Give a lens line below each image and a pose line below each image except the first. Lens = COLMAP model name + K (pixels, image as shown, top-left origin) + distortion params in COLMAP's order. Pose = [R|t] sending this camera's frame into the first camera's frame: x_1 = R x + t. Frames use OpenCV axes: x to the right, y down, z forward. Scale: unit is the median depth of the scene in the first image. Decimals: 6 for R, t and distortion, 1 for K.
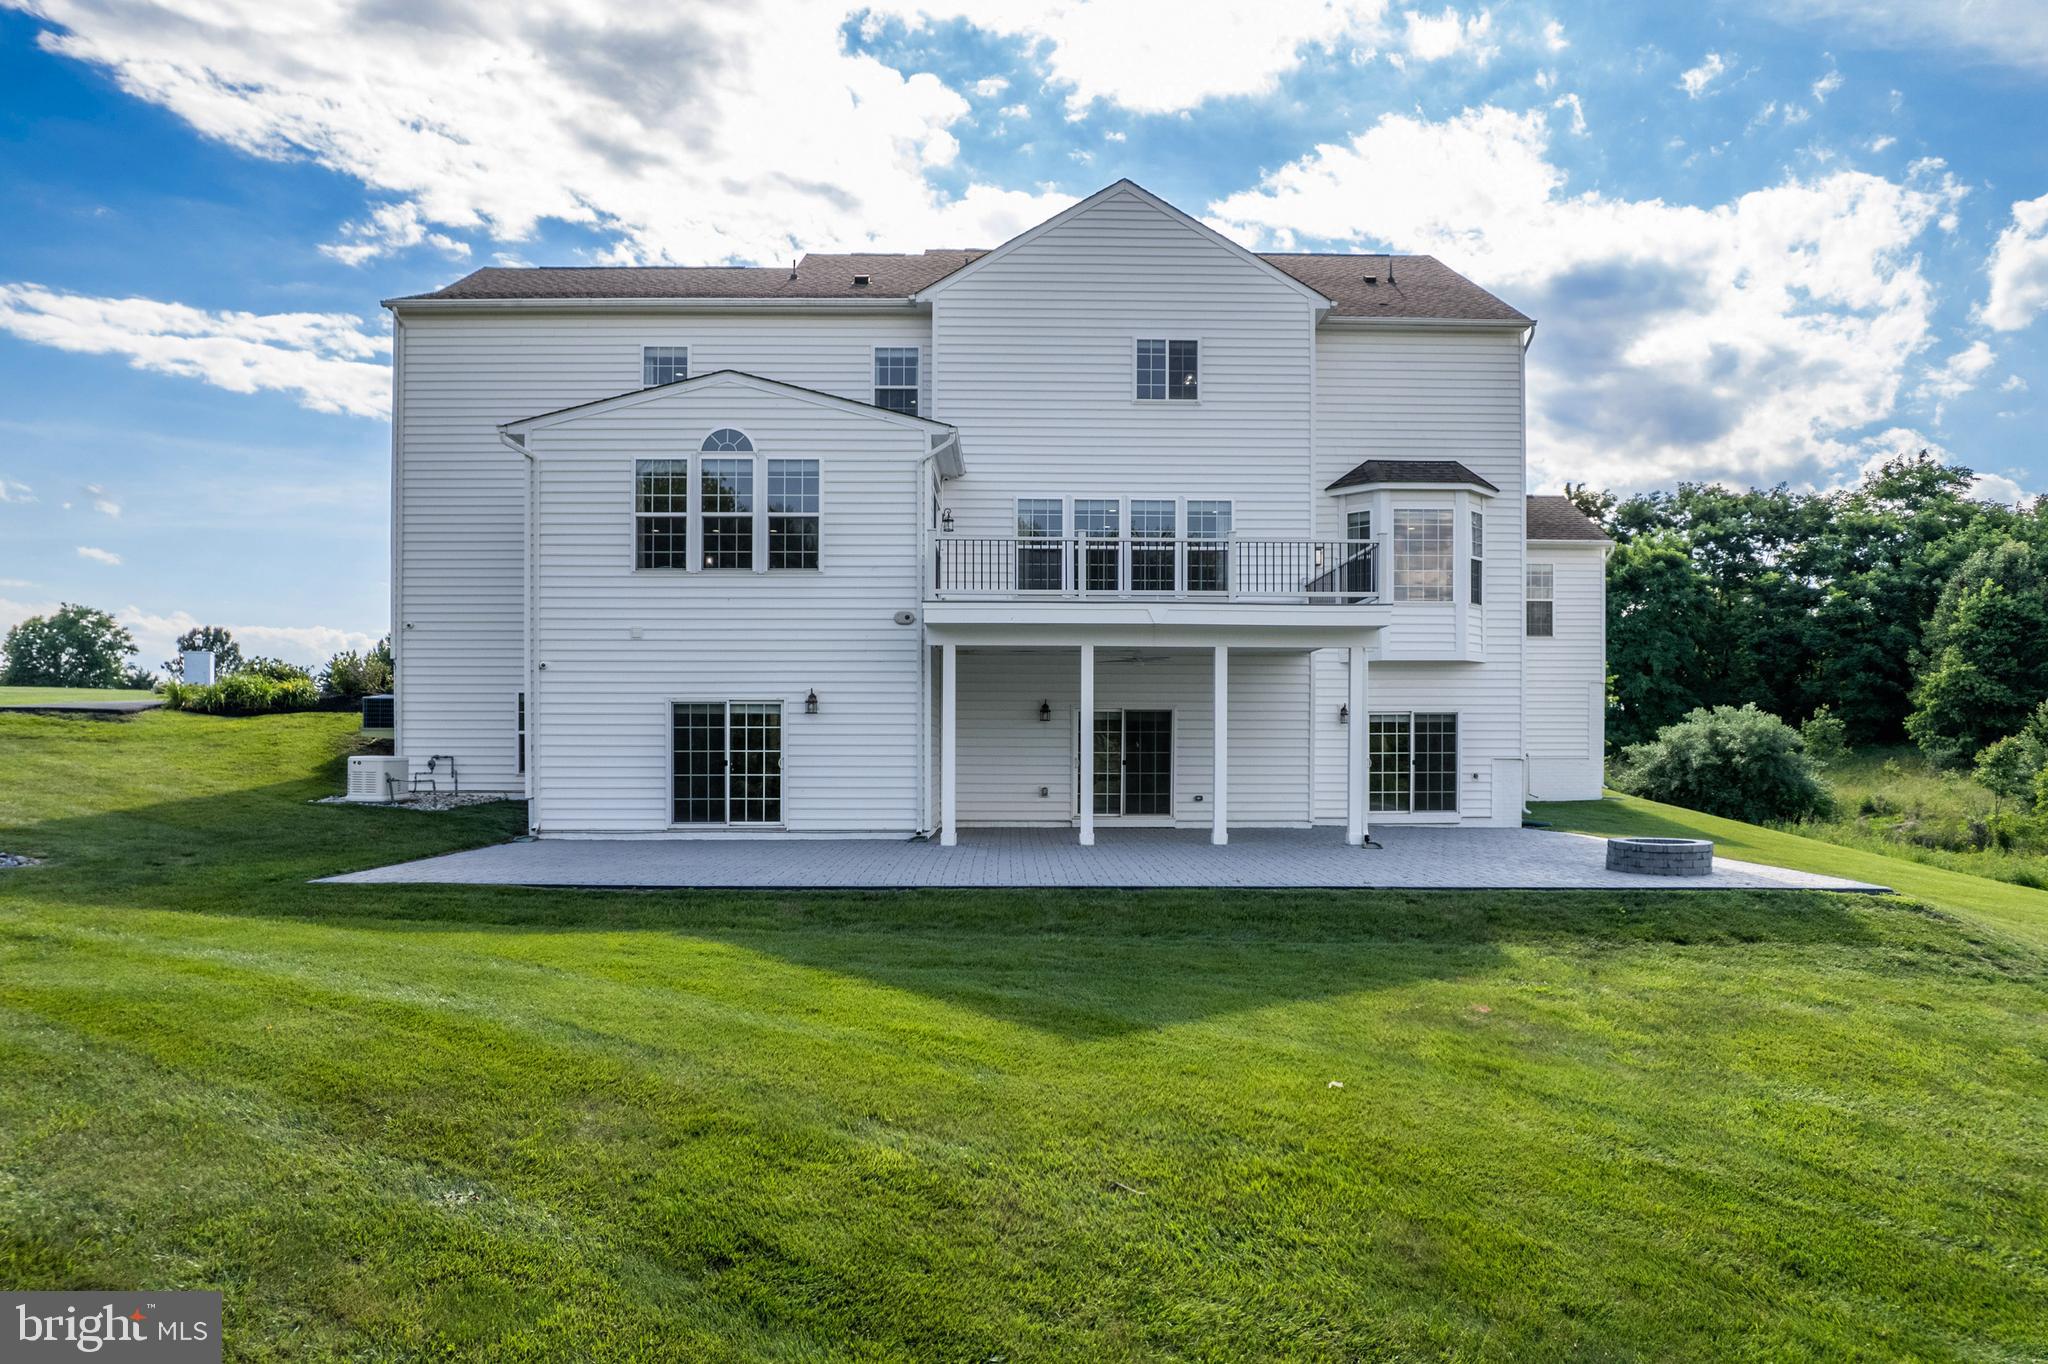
lens RADIAL K [[1292.8, 0, 1074.9], [0, 1292.8, 727.1], [0, 0, 1]] dist [-0.033716, -0.000479]
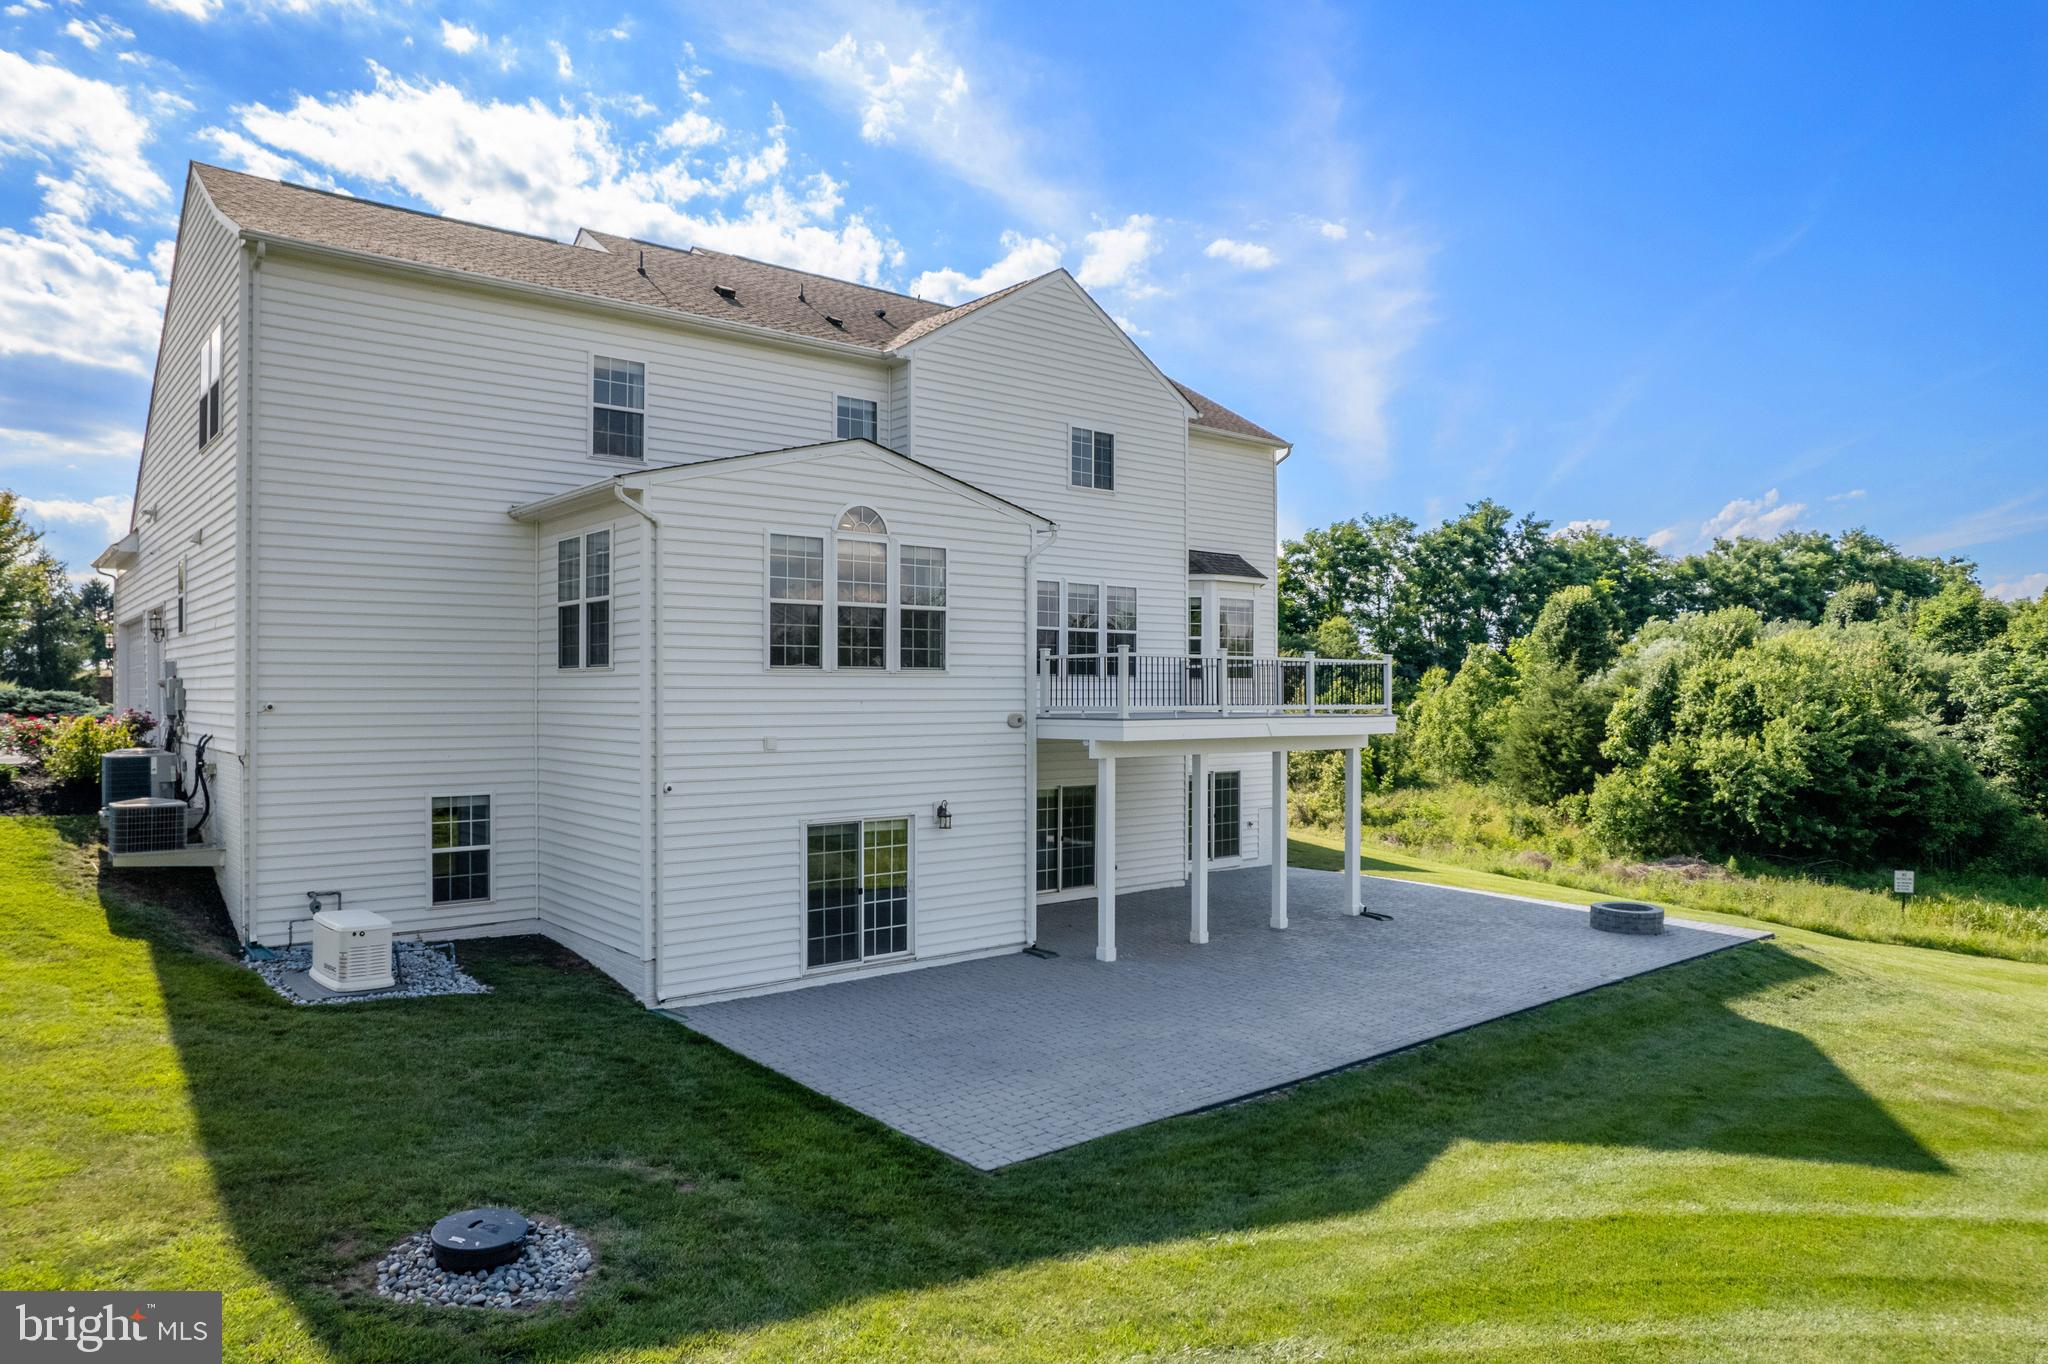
lens RADIAL K [[1288.0, 0, 1024.0], [0, 1288.0, 682.0], [0, 0, 1]] dist [-0.047379, -0.000185]
pose [[0.784284, 0.005096, 0.620381, -0.715970], [-0.009847, 0.999943, 0.004234, -0.116702], [-0.620324, -0.009429, 0.784289, 0.250843]]
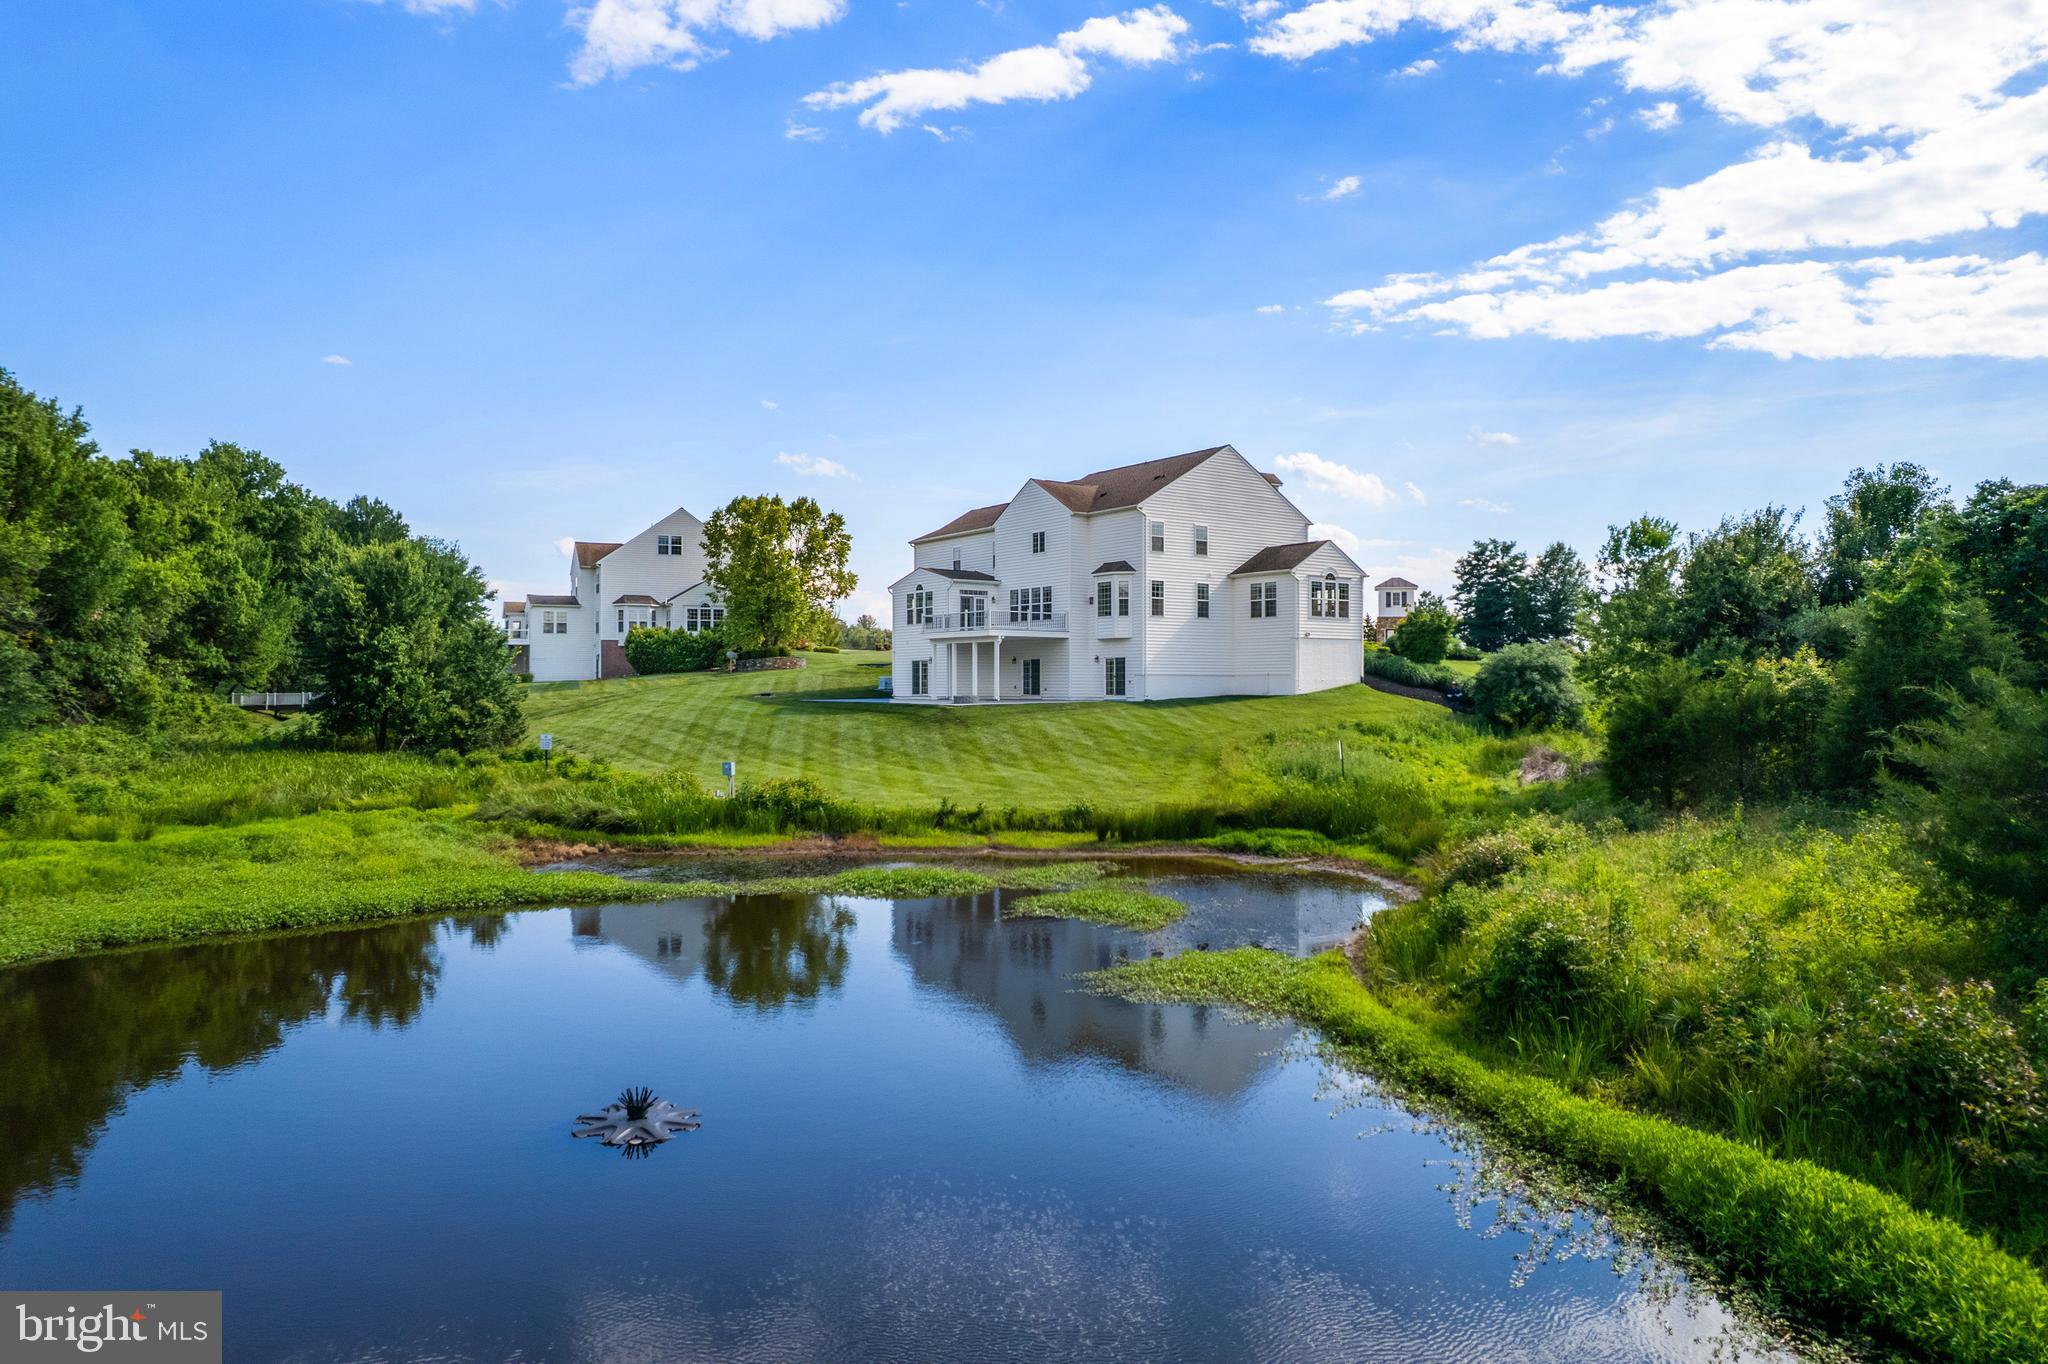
lens RADIAL K [[1315.3, 0, 1024.0], [0, 1315.3, 682.0], [0, 0, 1]] dist [-0.085075, 0.078338]
pose [[0.563921, -0.005013, -0.825813, 2.925427], [0.016763, 0.999845, 0.005378, 0.025619], [0.825658, -0.016876, 0.563918, -0.828510]]
